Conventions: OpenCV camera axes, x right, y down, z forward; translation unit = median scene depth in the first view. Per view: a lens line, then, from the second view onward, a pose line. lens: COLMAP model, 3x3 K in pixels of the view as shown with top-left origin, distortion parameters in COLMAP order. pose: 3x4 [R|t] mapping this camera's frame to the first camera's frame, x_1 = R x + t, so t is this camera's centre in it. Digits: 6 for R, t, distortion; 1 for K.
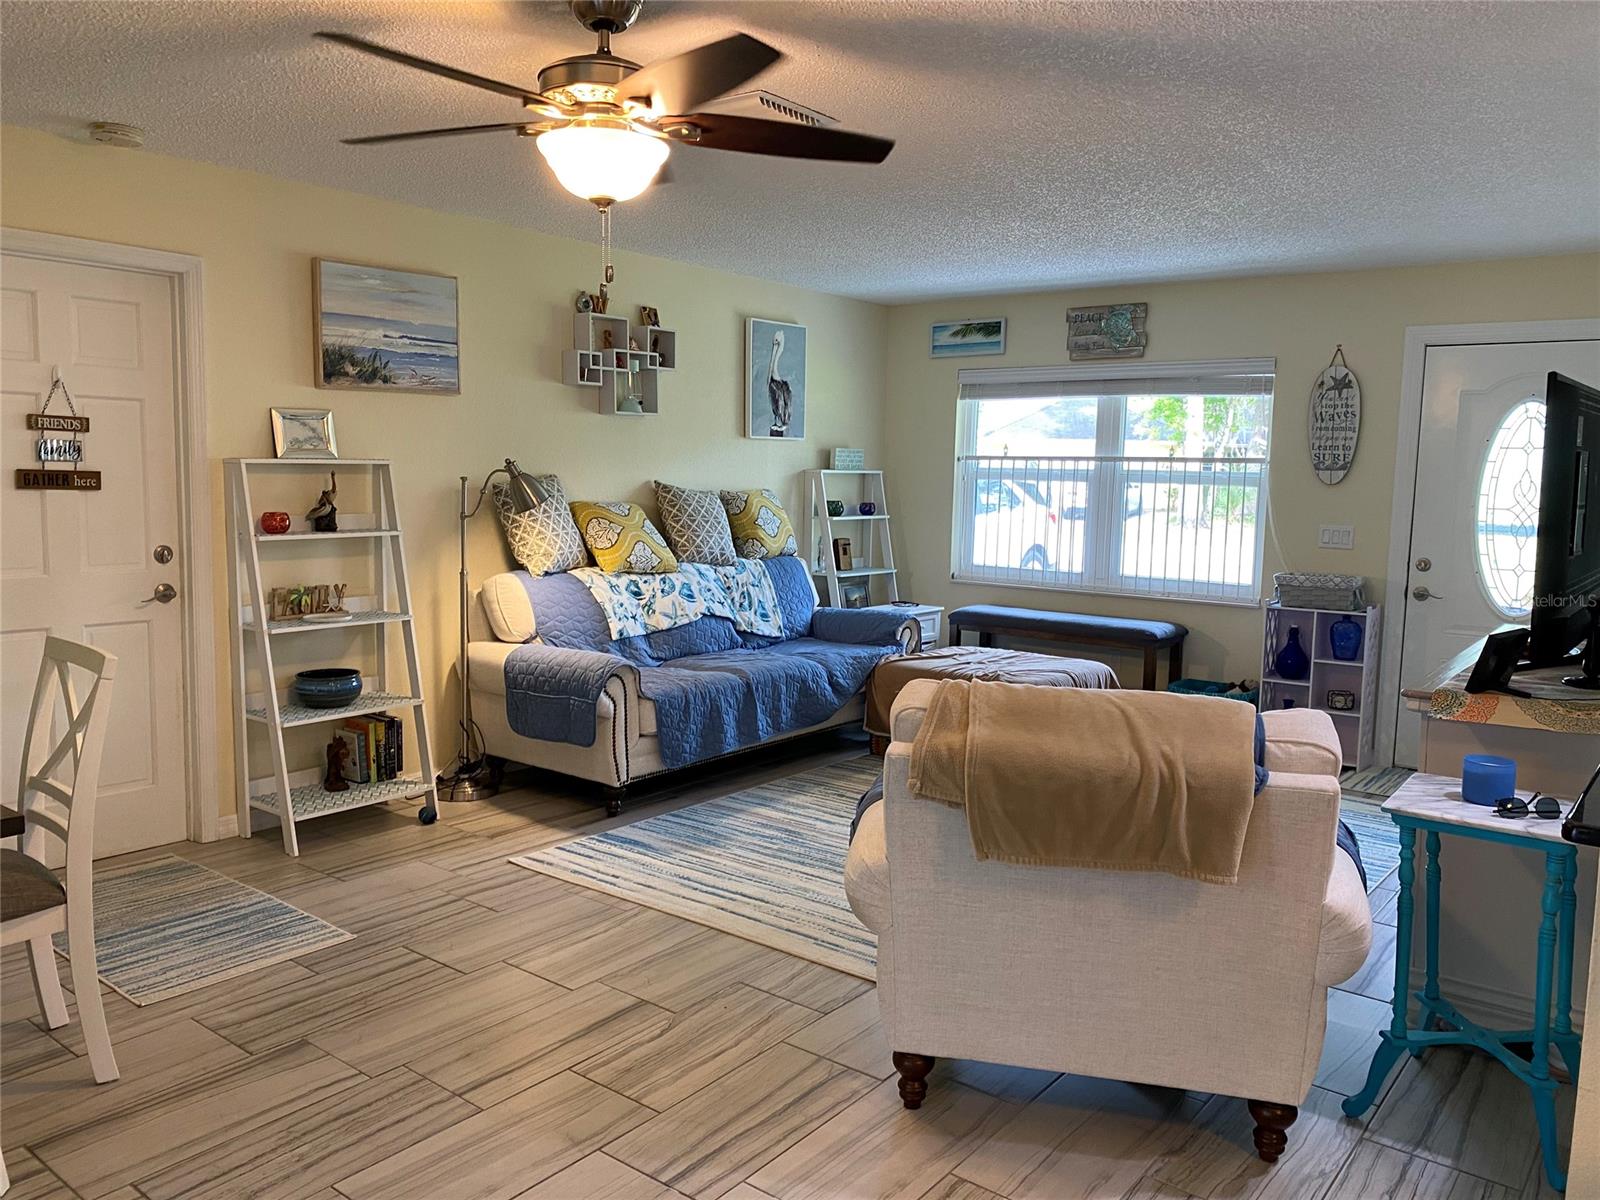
lens RADIAL K [[1220.0, 0, 805.6], [0, 1220.0, 597.3], [0, 0, 1]] dist [0.048061, -0.051720]
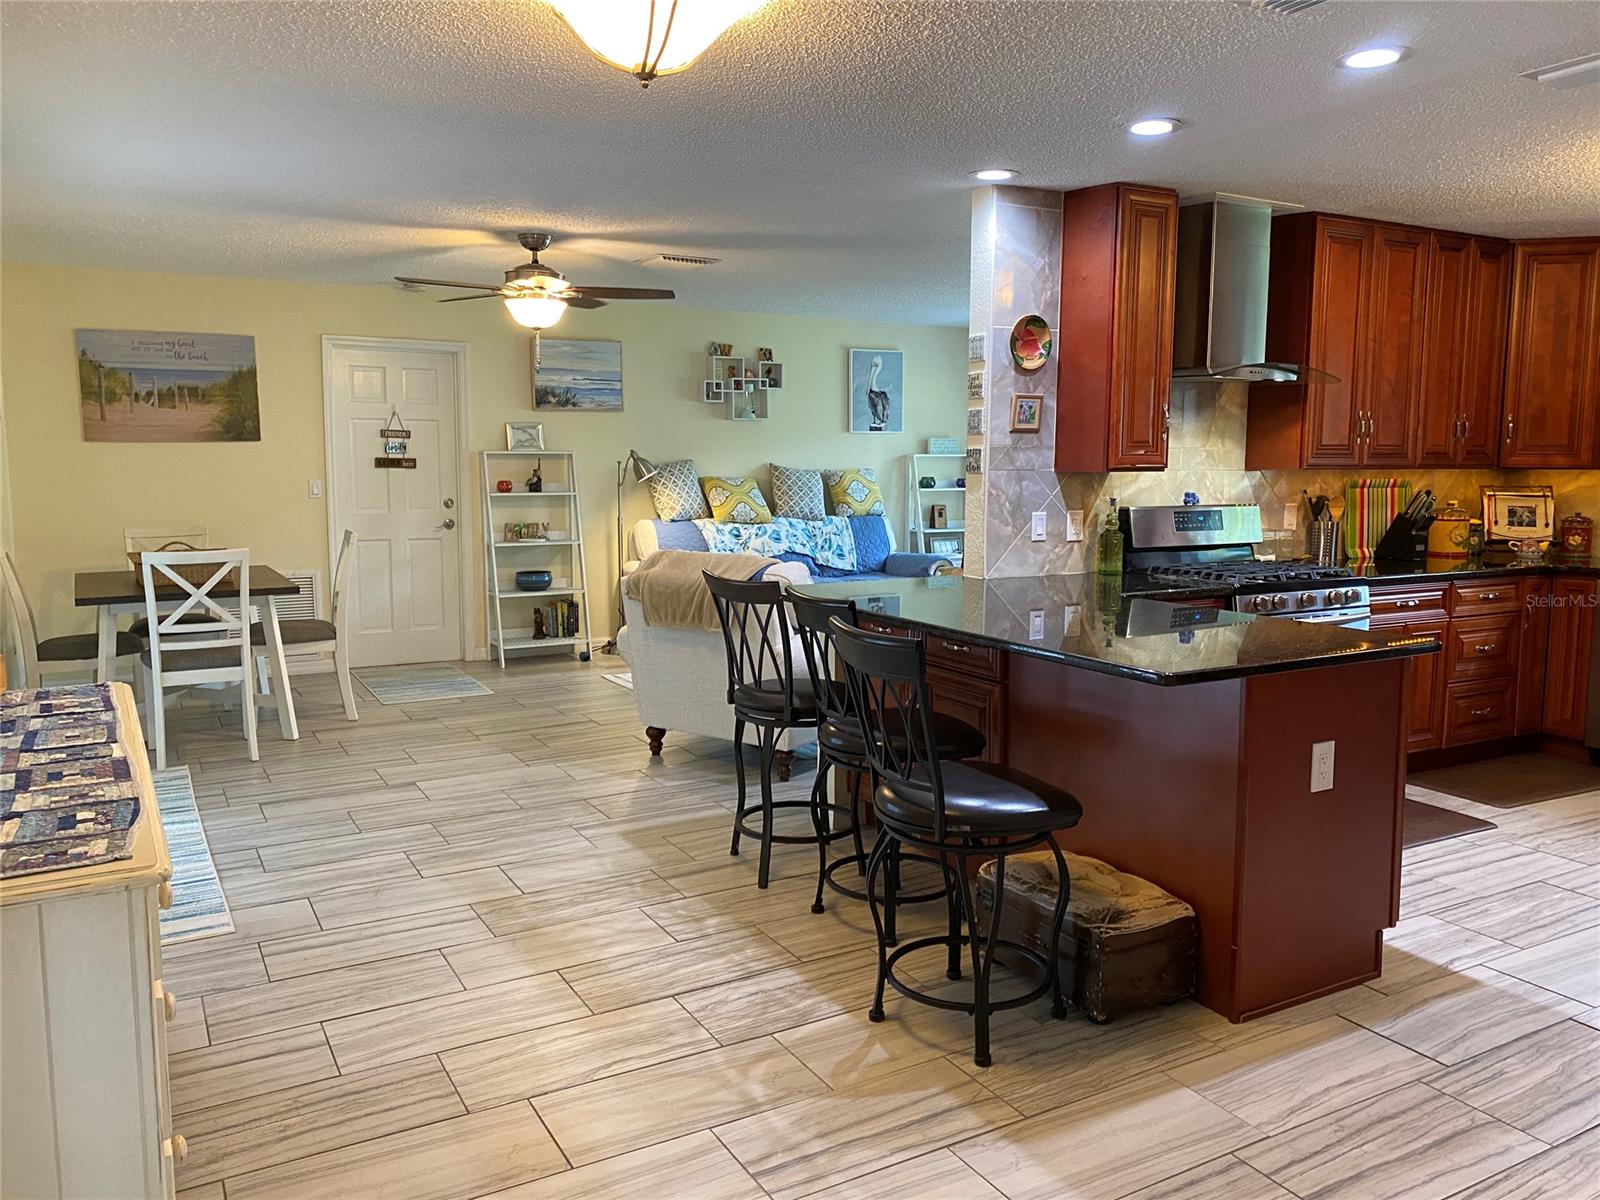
lens RADIAL K [[1204.9, 0, 800.0], [0, 1204.9, 600.0], [0, 0, 1]] dist [0.116953, -0.194537]
pose [[0.921675, 0.031503, -0.386681, 0.535084], [-0.028180, 0.999501, 0.014261, 0.055147], [0.386938, -0.002248, 0.922103, -0.387364]]
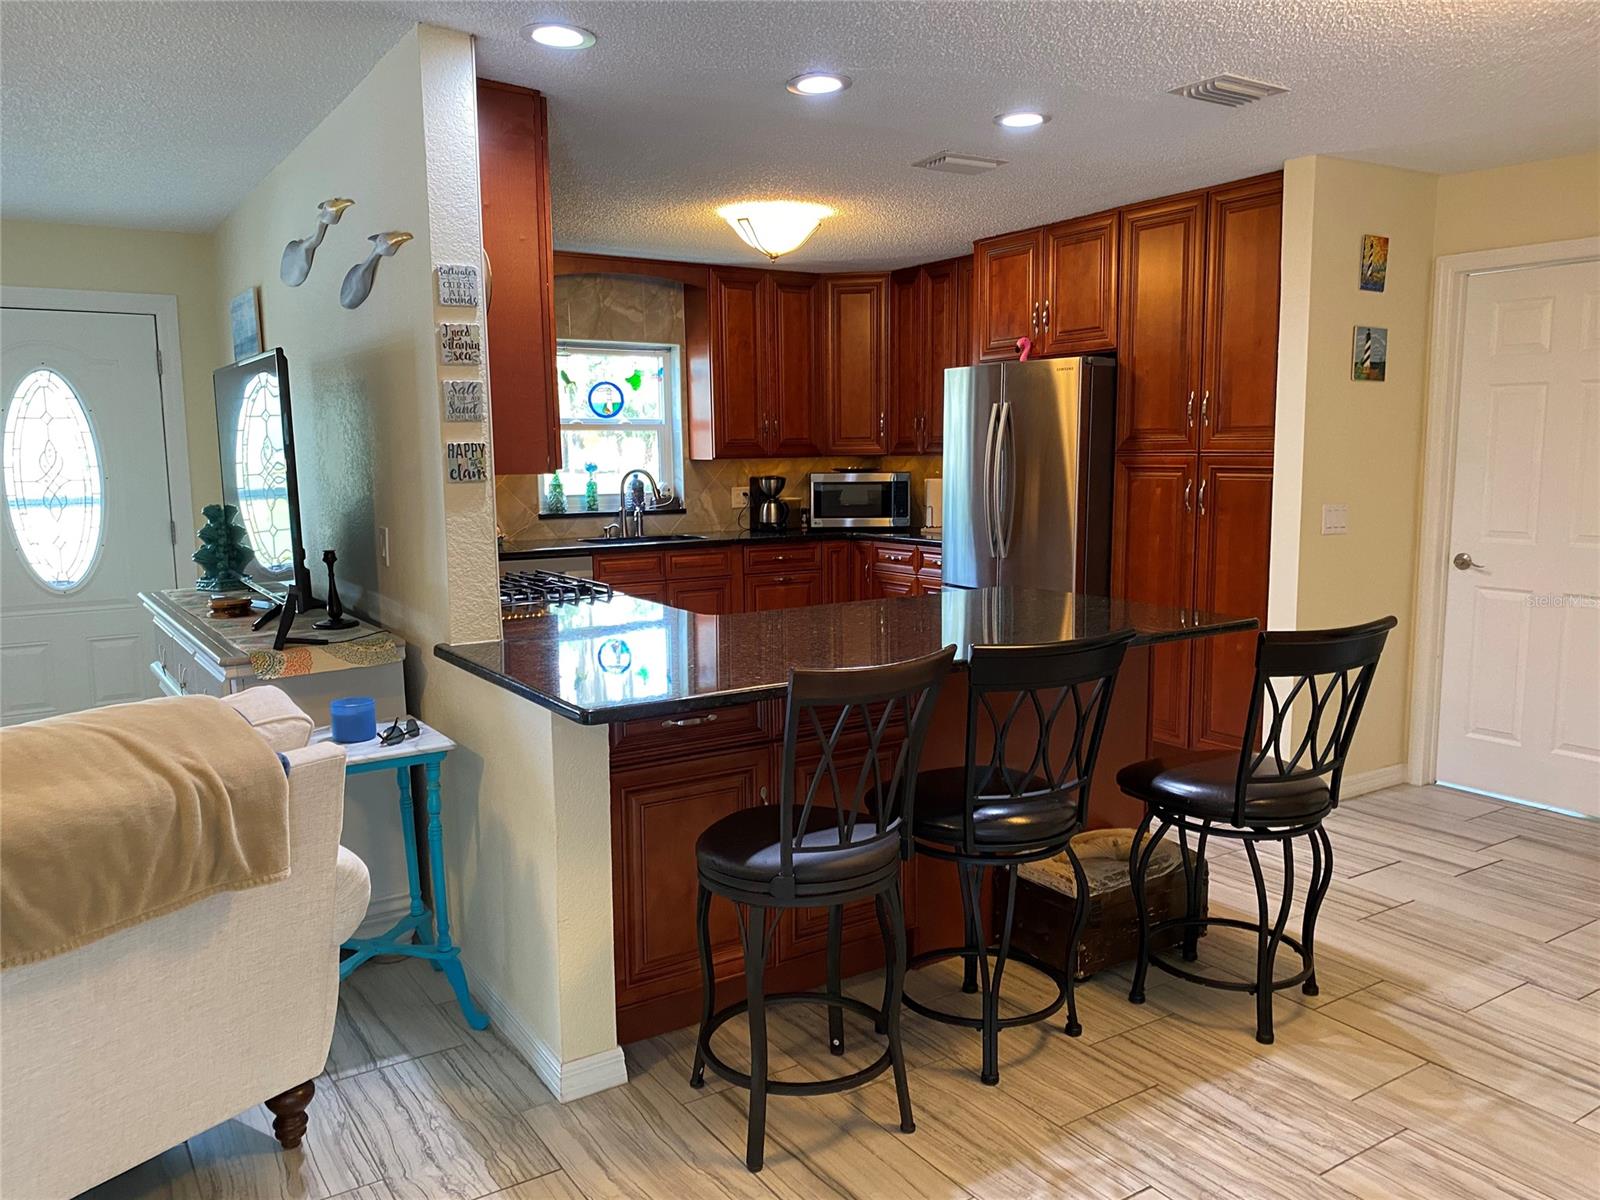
lens RADIAL K [[1203.1, 0, 798.2], [0, 1203.1, 635.3], [0, 0, 1]] dist [0.044455, -0.053090]
pose [[0.333088, -0.169120, 0.927605, -0.137800], [0.116850, 0.983603, 0.137370, -0.013363], [-0.935627, 0.062635, 0.347388, 0.111542]]
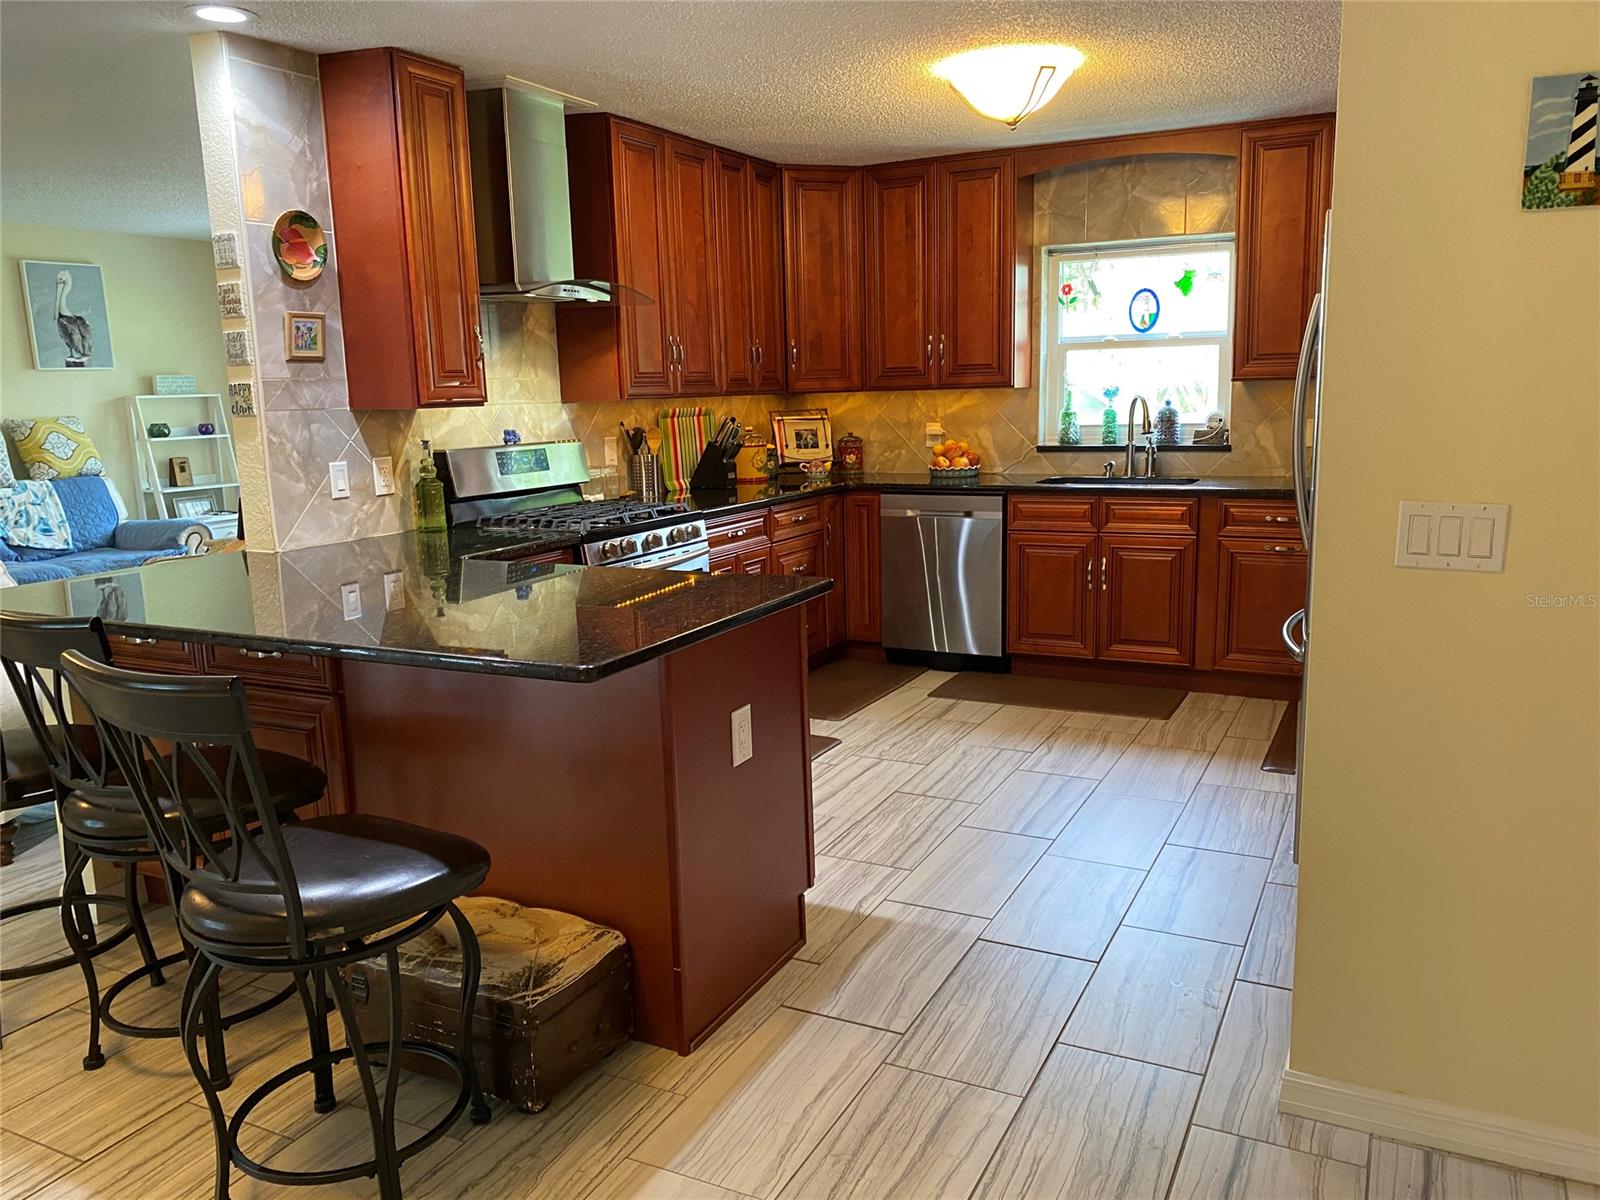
lens RADIAL K [[1220.0, 0, 805.6], [0, 1220.0, 597.3], [0, 0, 1]] dist [0.048061, -0.051720]
pose [[0.979718, -0.077762, 0.184675, 0.482965], [0.065274, 0.995210, 0.072770, 0.043343], [-0.189450, -0.059240, 0.980102, -0.267679]]
